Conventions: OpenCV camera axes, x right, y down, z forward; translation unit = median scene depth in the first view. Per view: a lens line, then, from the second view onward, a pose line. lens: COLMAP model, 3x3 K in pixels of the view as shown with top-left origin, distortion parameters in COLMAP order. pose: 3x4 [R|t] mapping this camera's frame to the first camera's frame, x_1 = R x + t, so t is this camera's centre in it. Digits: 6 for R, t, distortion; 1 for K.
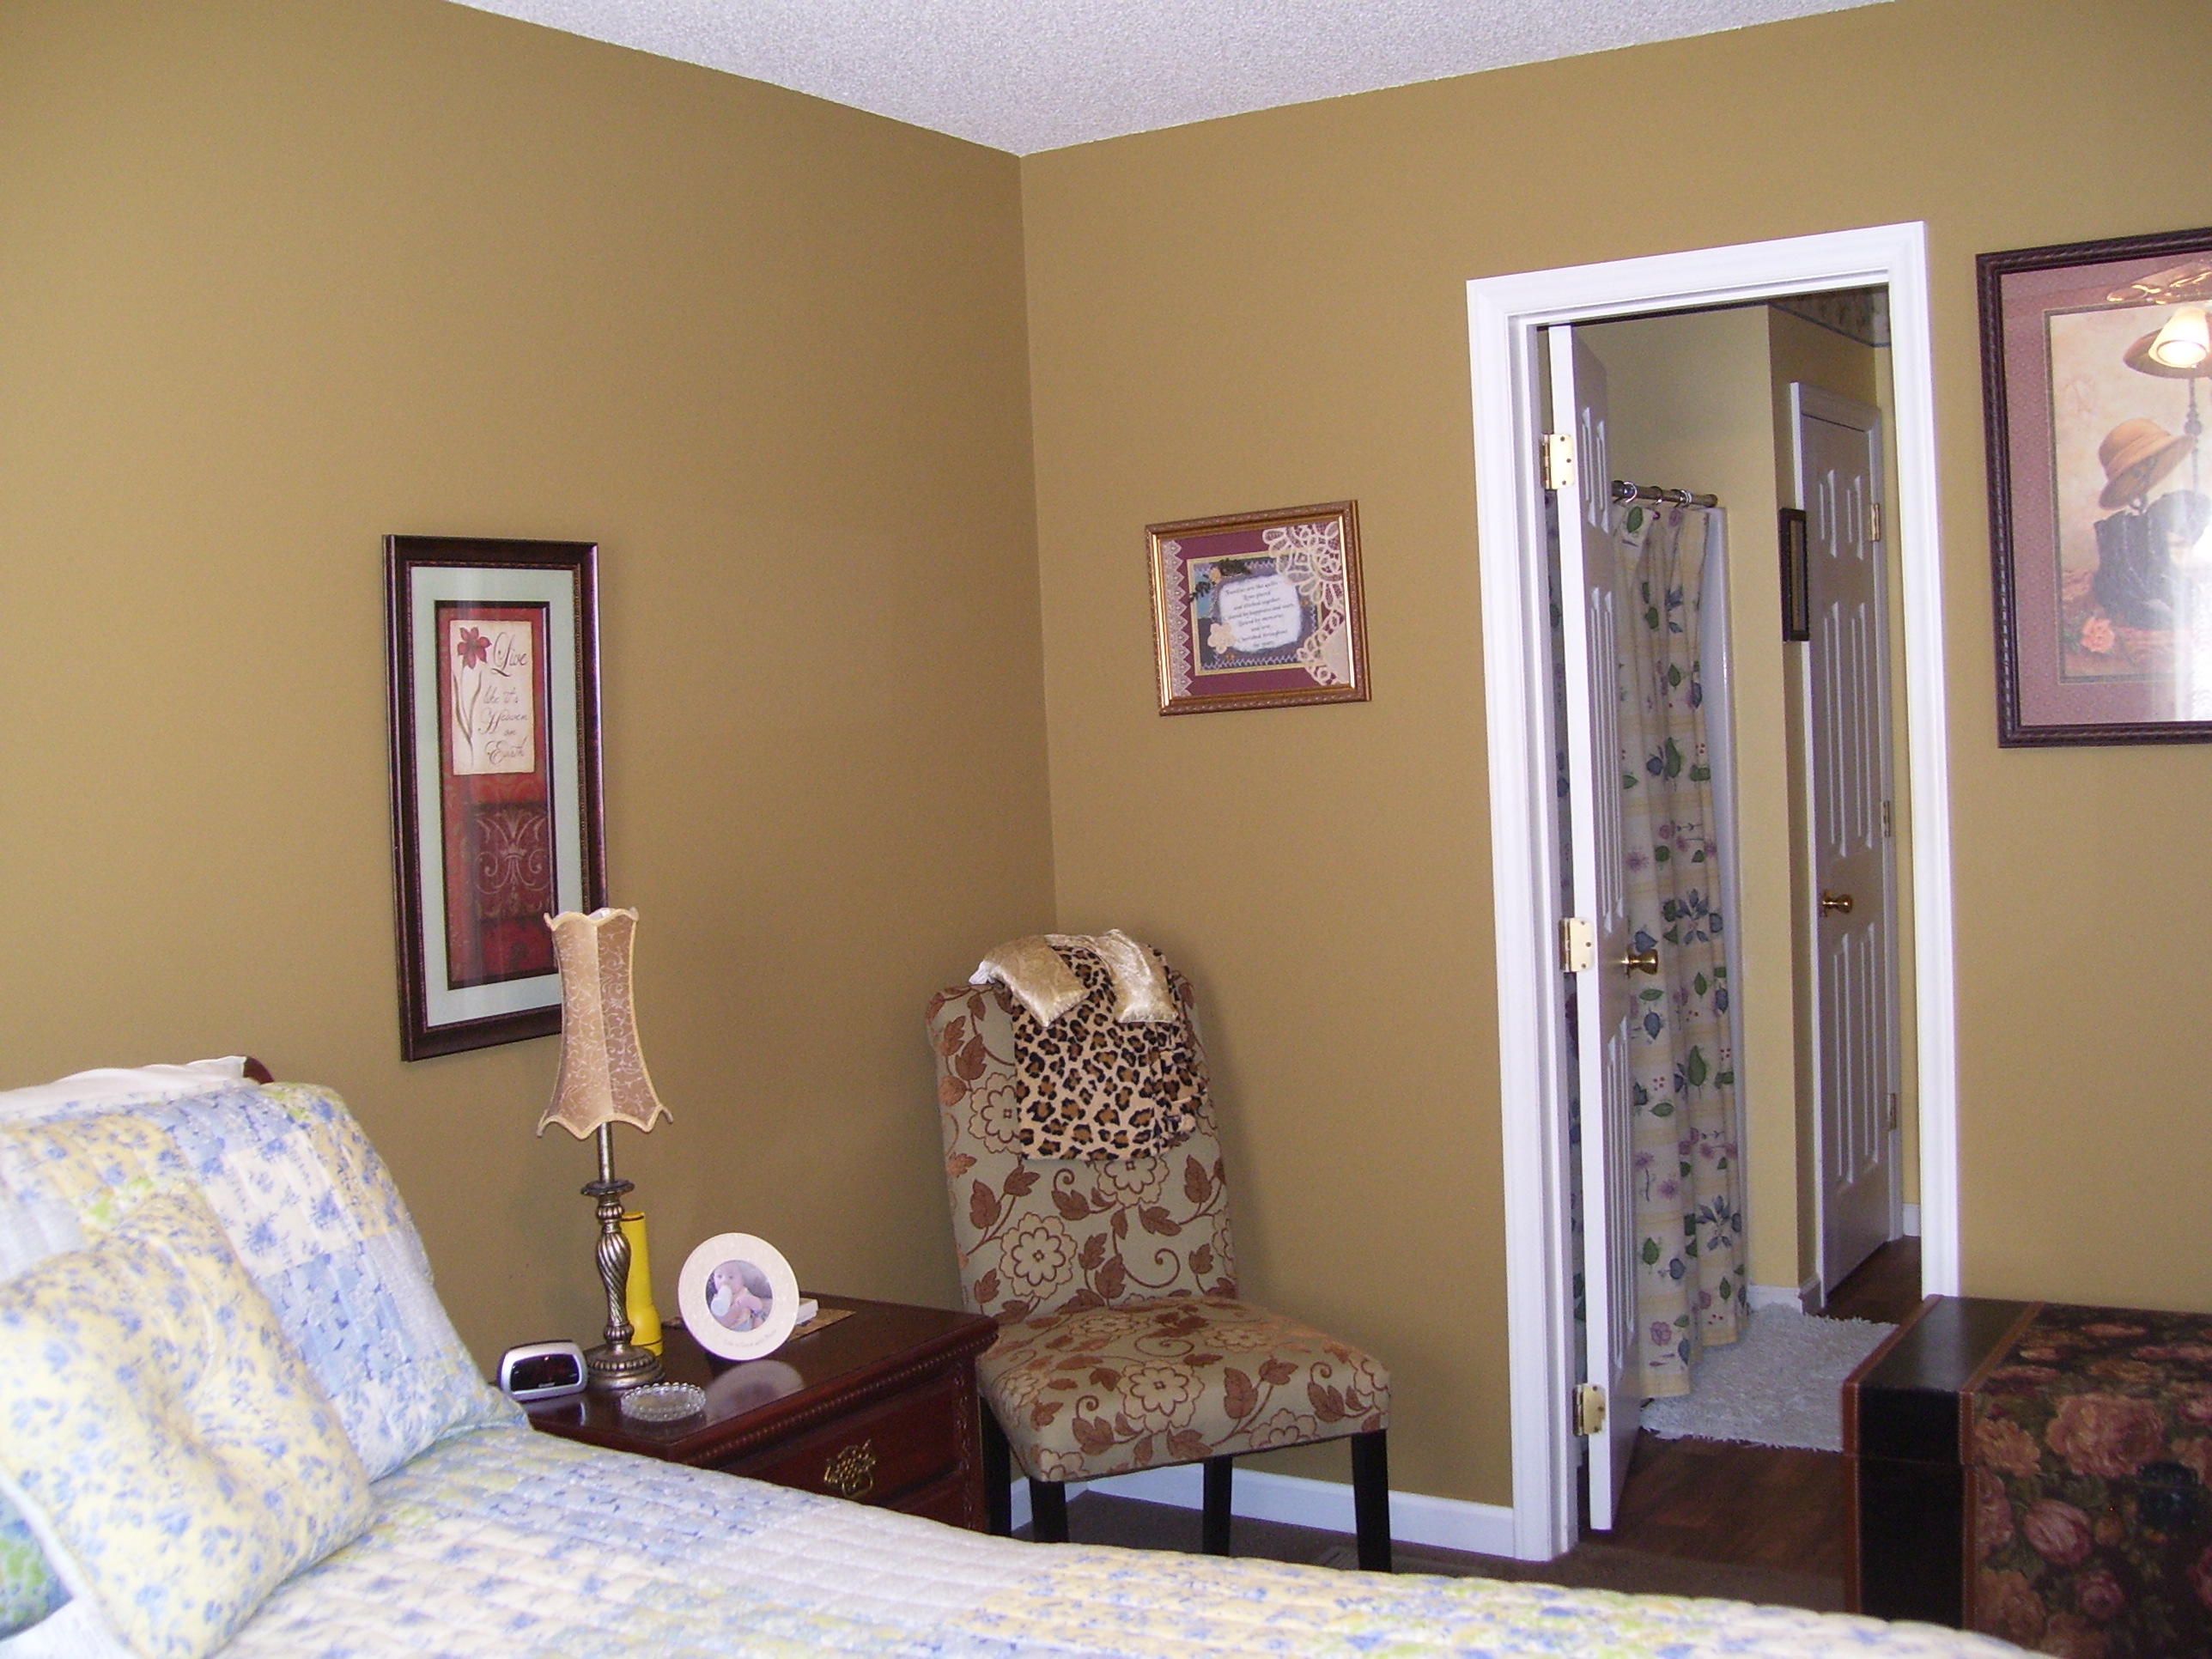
lens RADIAL K [[2381.7, 0, 1105.5], [0, 2381.7, 800.7], [0, 0, 1]] dist [-0.272612, 0.216794]
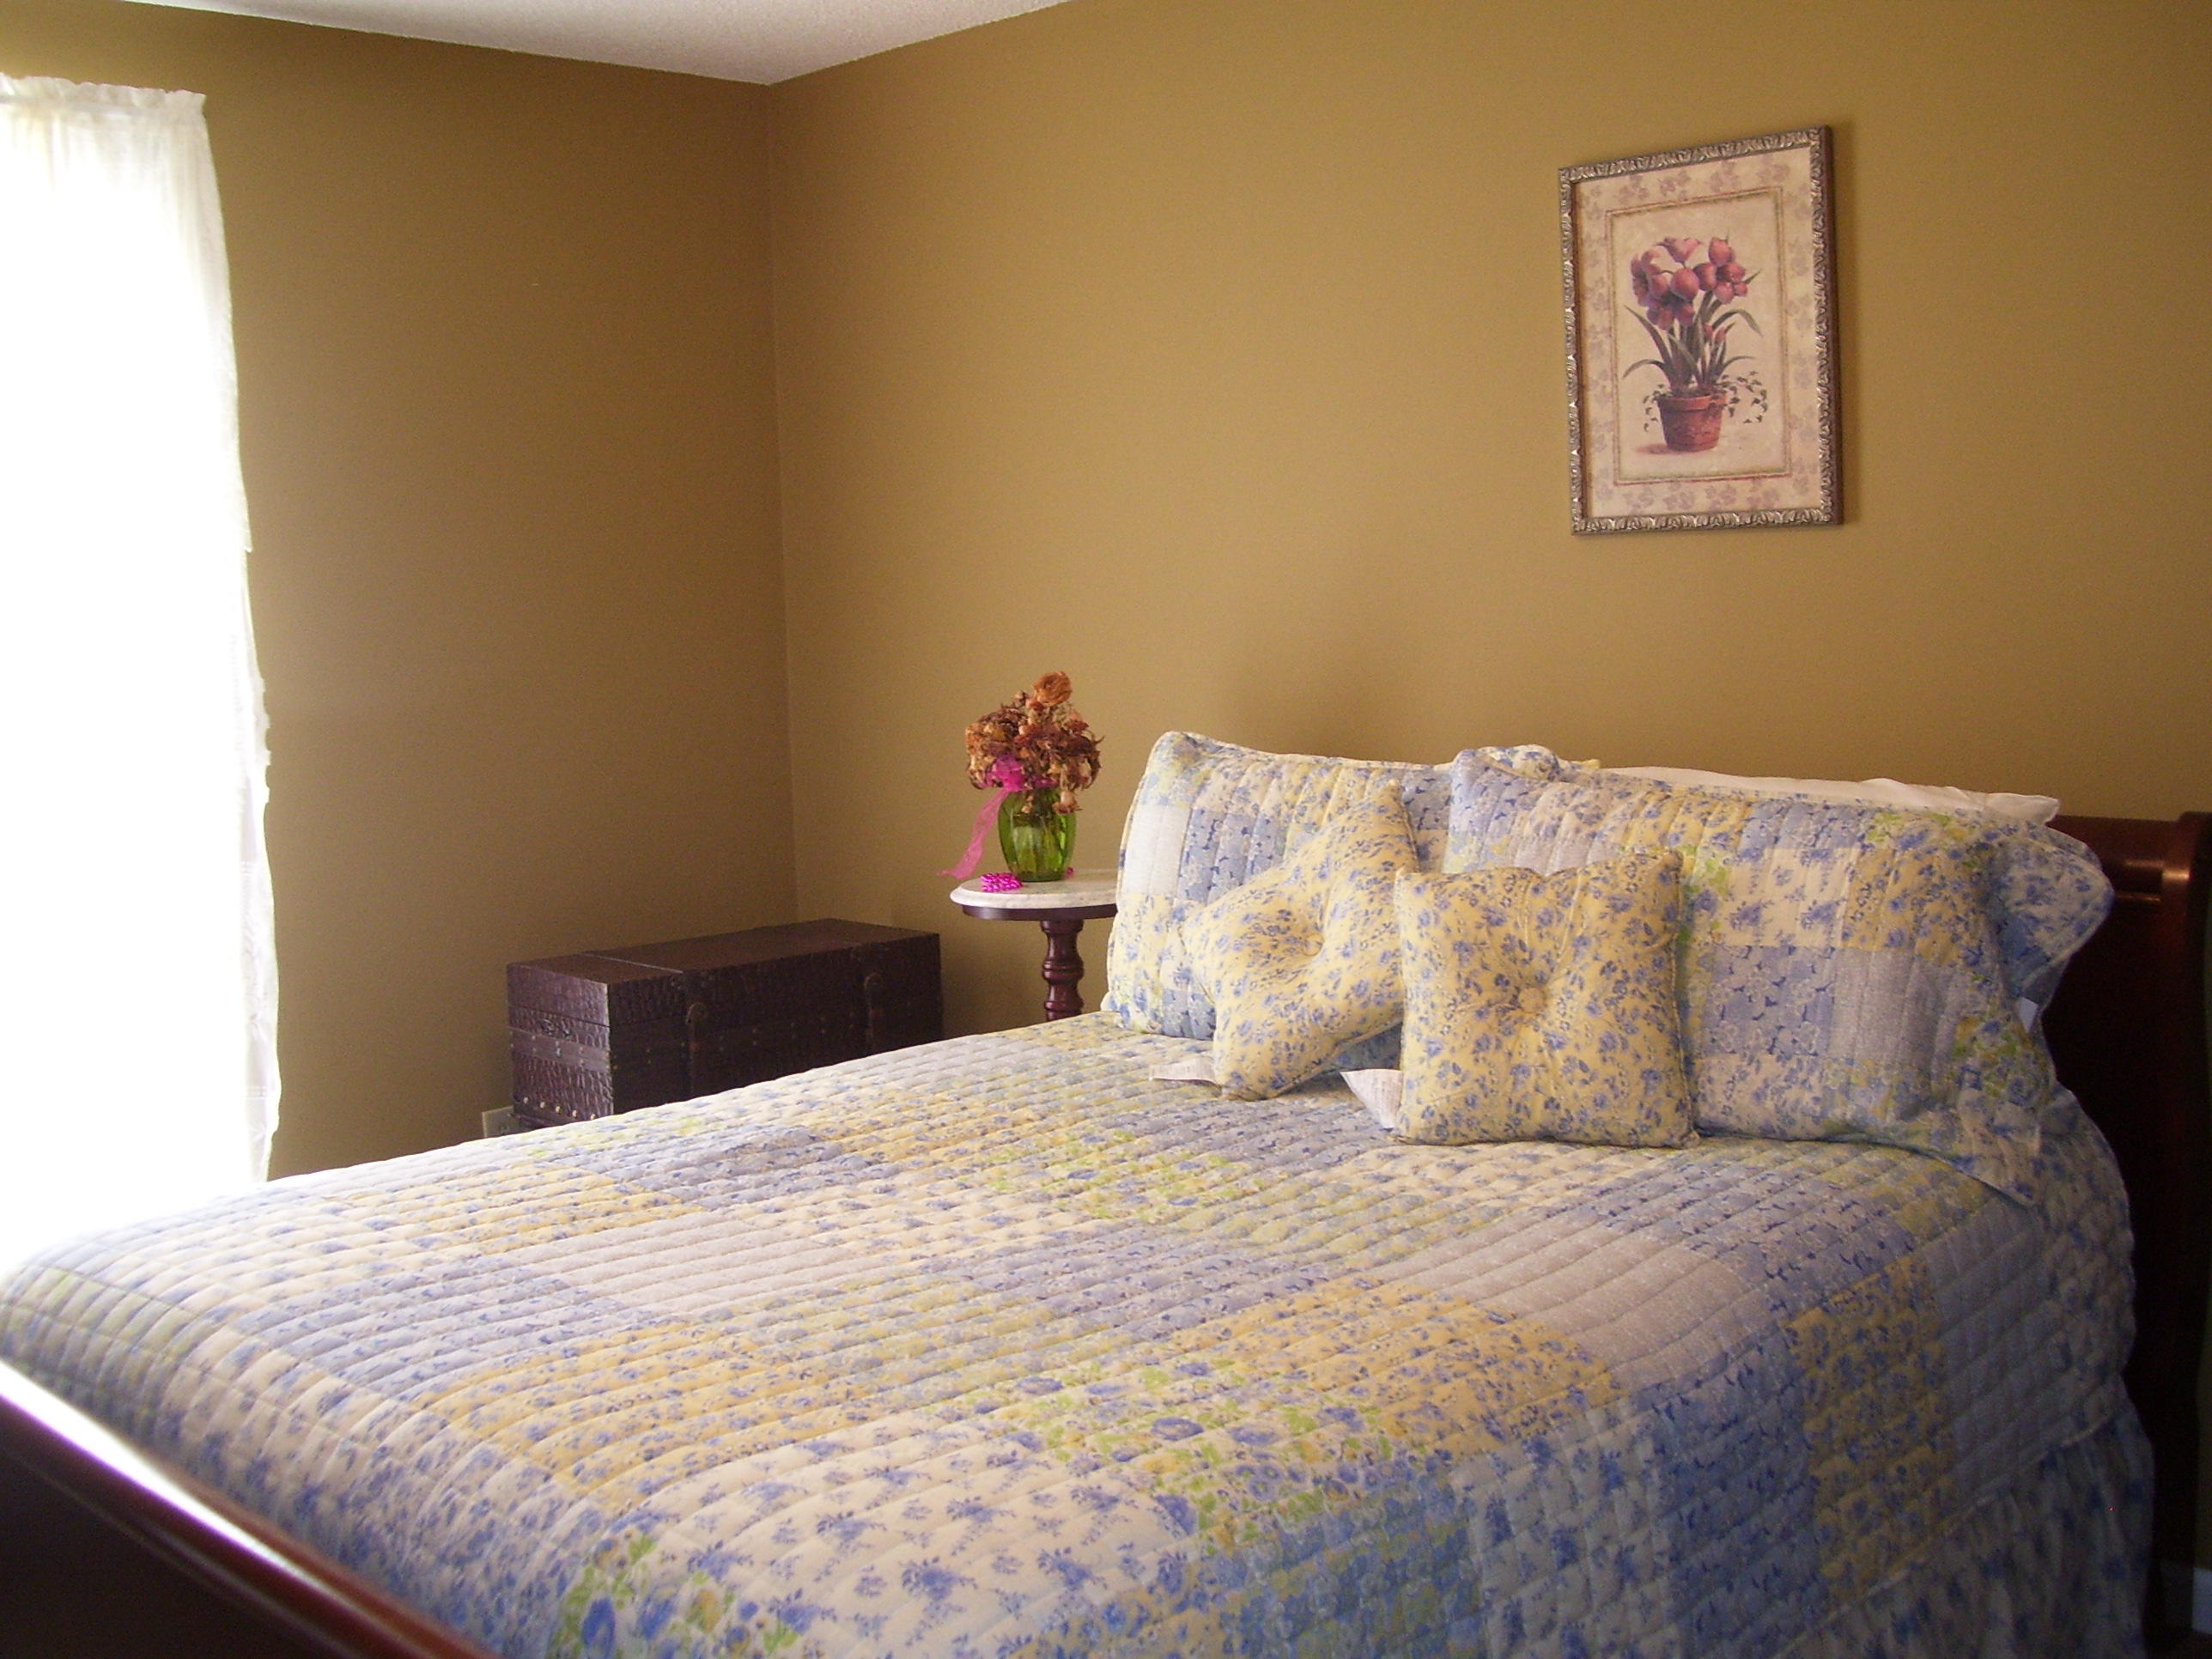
lens RADIAL K [[2381.7, 0, 1105.5], [0, 2381.7, 800.7], [0, 0, 1]] dist [-0.272612, 0.216794]
pose [[-0.220262, 0.155021, -0.963044, 0.923882], [0.000045, 0.987292, 0.158914, -0.073816], [0.975441, 0.034959, -0.217470, 0.929097]]
